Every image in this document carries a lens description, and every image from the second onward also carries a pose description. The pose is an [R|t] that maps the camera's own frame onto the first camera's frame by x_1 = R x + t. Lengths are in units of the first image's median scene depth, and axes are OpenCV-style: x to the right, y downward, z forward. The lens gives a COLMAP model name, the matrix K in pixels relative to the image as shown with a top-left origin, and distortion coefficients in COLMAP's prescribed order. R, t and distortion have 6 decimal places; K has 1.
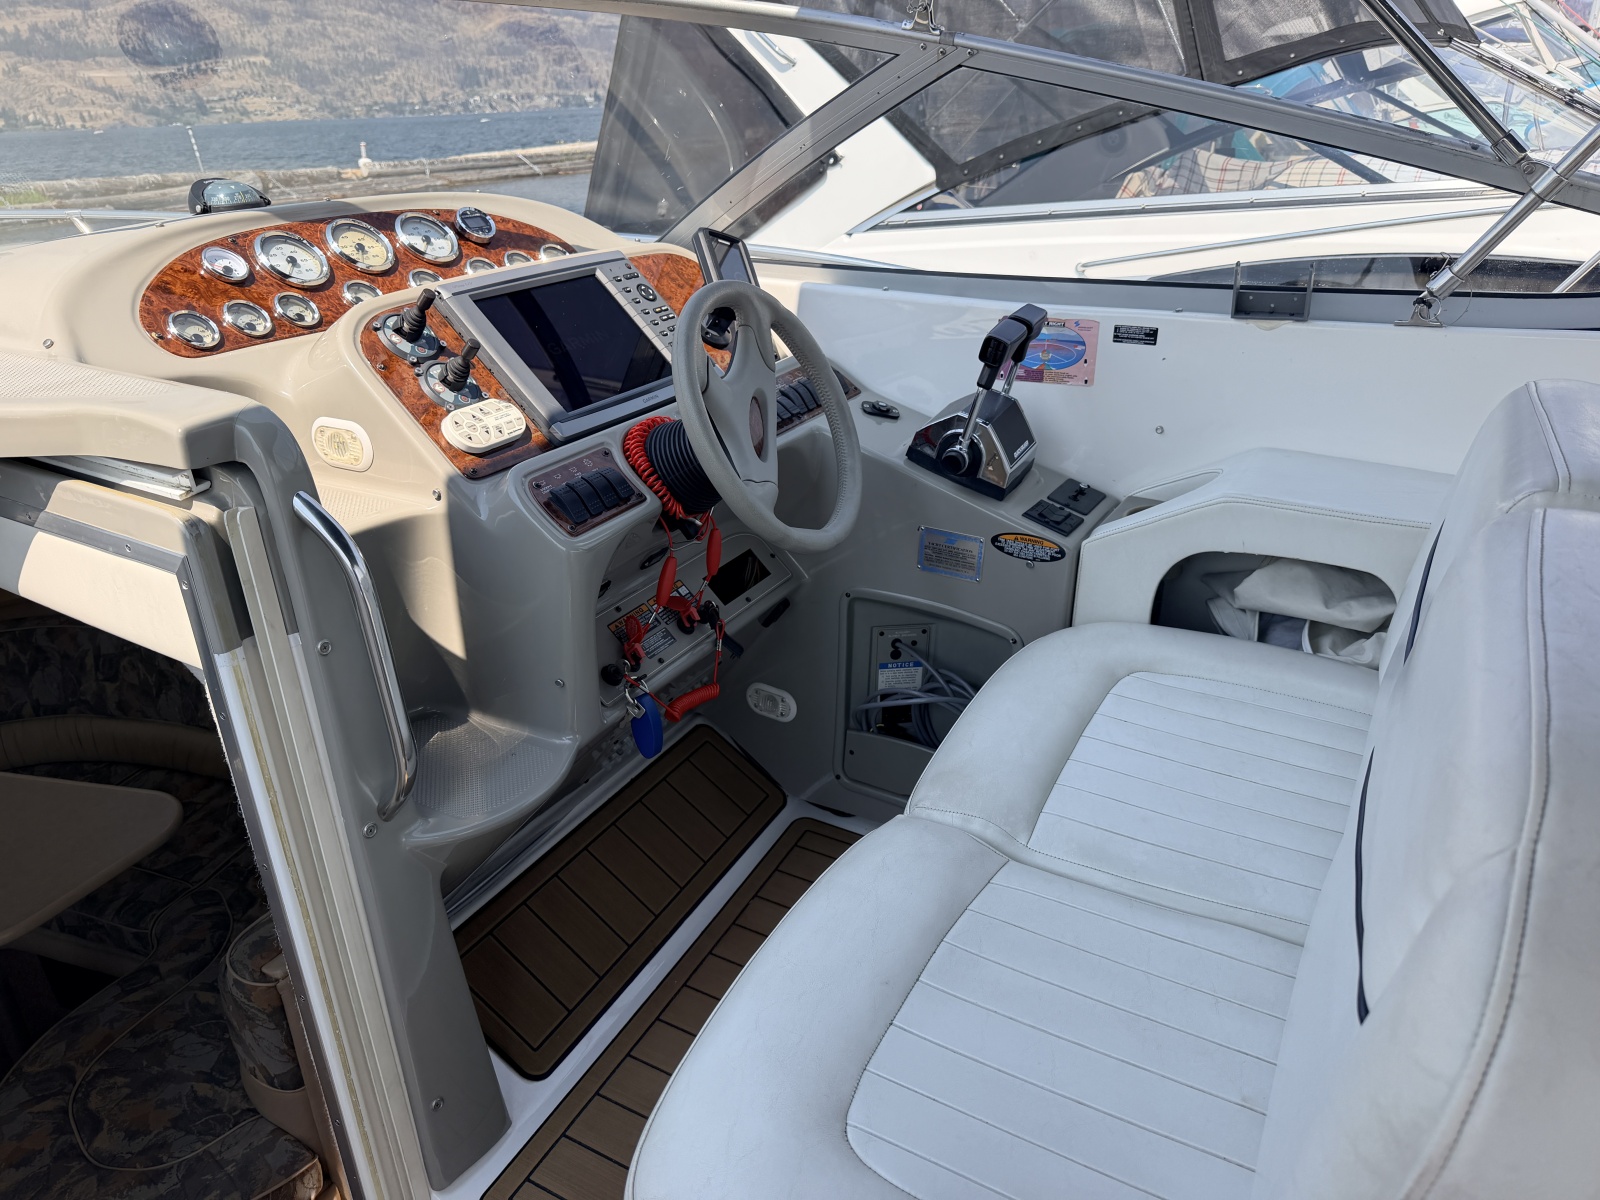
lens RADIAL K [[1139.7, 0, 778.7], [0, 1139.7, 604.8], [0, 0, 1]] dist [0.071911, -0.082326]
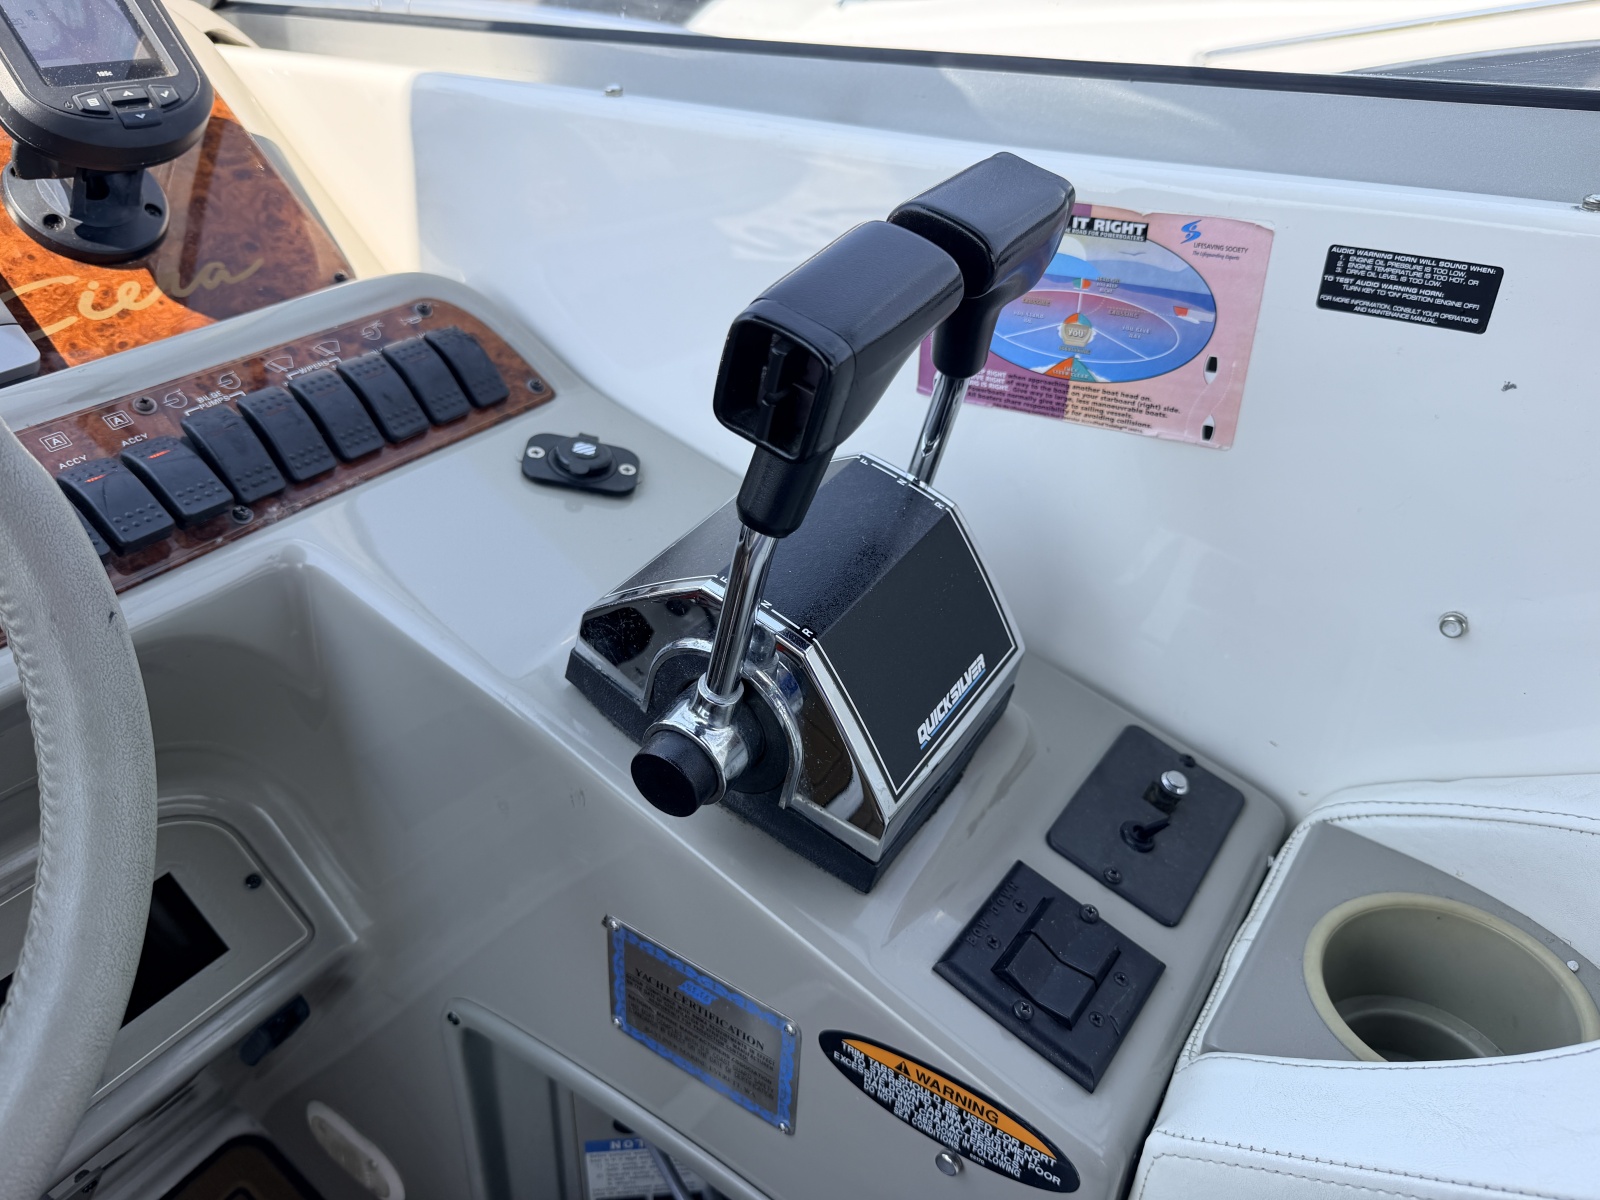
lens RADIAL K [[1182.6, 0, 796.6], [0, 1182.6, 600.4], [0, 0, 1]] dist [-0.002876, -0.005862]
pose [[0.997965, 0.044674, -0.045488, 0.186307], [-0.039450, 0.993162, 0.109879, -0.188986], [0.050086, -0.107861, 0.992904, 0.720749]]
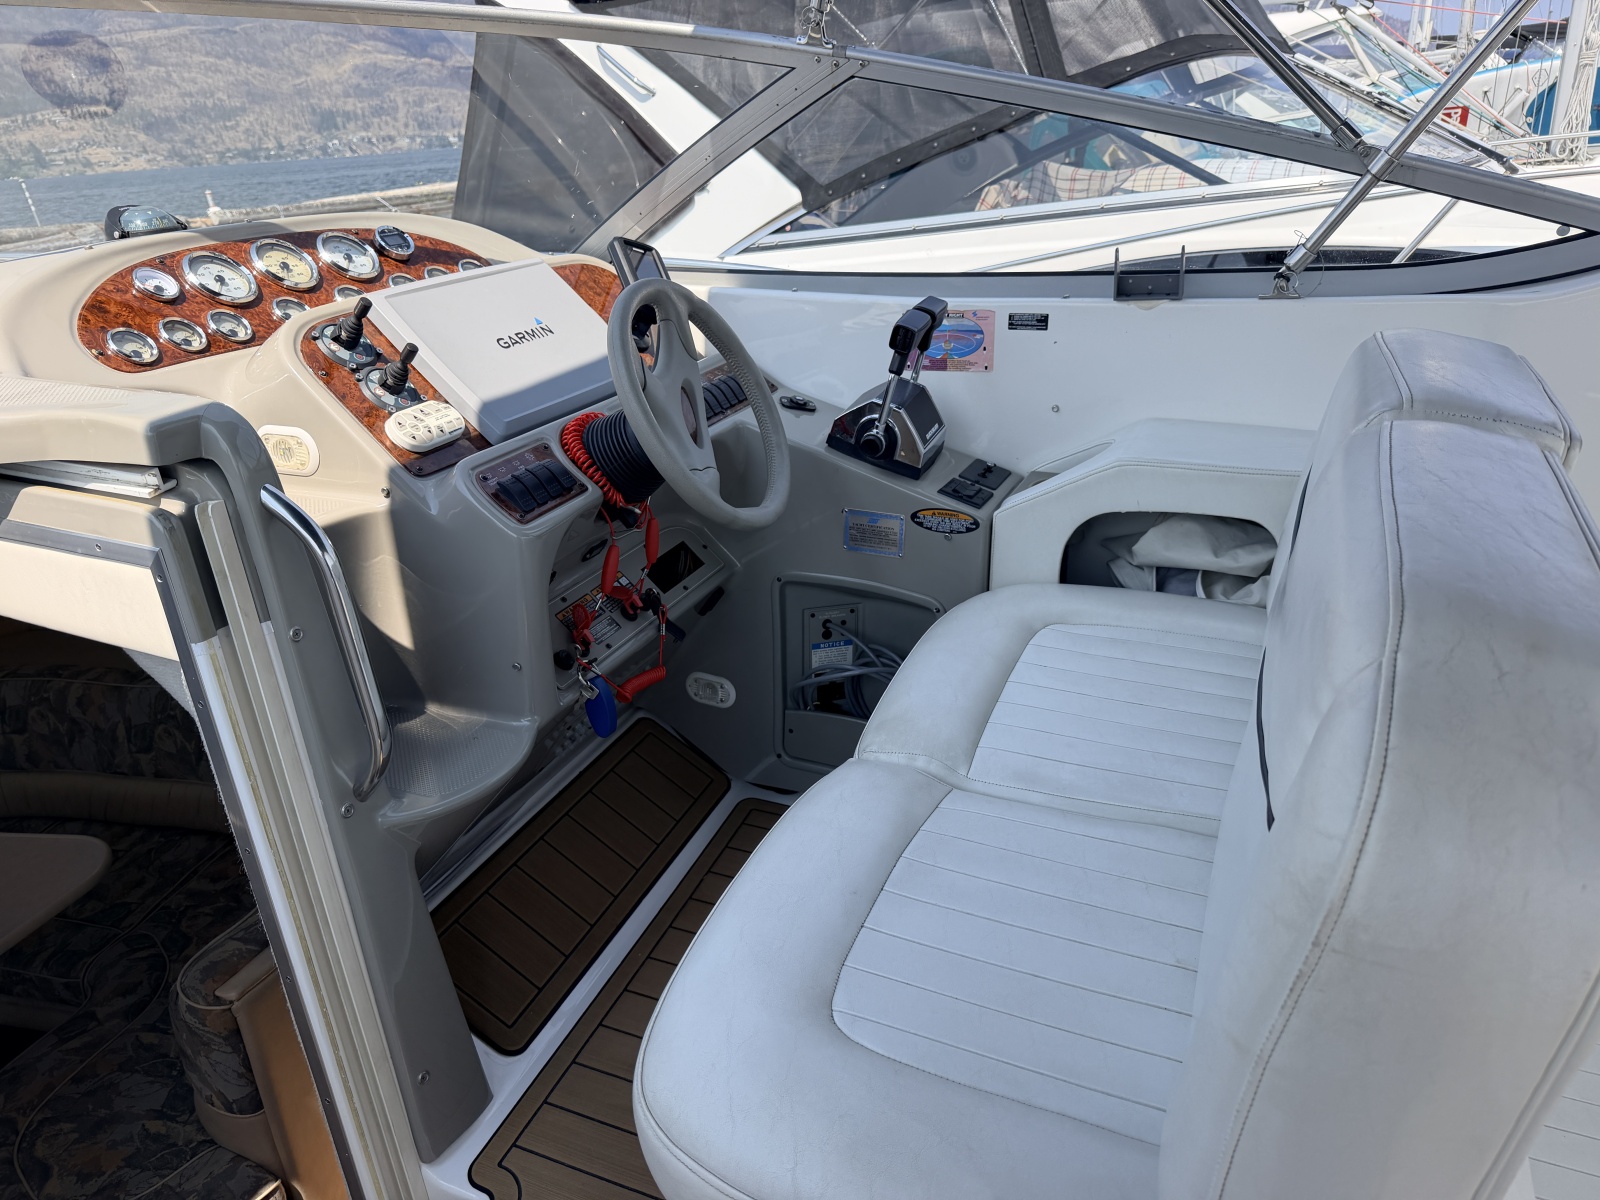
lens RADIAL K [[1177.4, 0, 769.7], [0, 1177.4, 633.5], [0, 0, 1]] dist [0.077754, -0.091745]
pose [[0.994626, -0.062153, 0.082804, -0.042438], [0.063806, 0.997809, -0.017465, 0.062031], [-0.081538, 0.022654, 0.996413, -0.083956]]
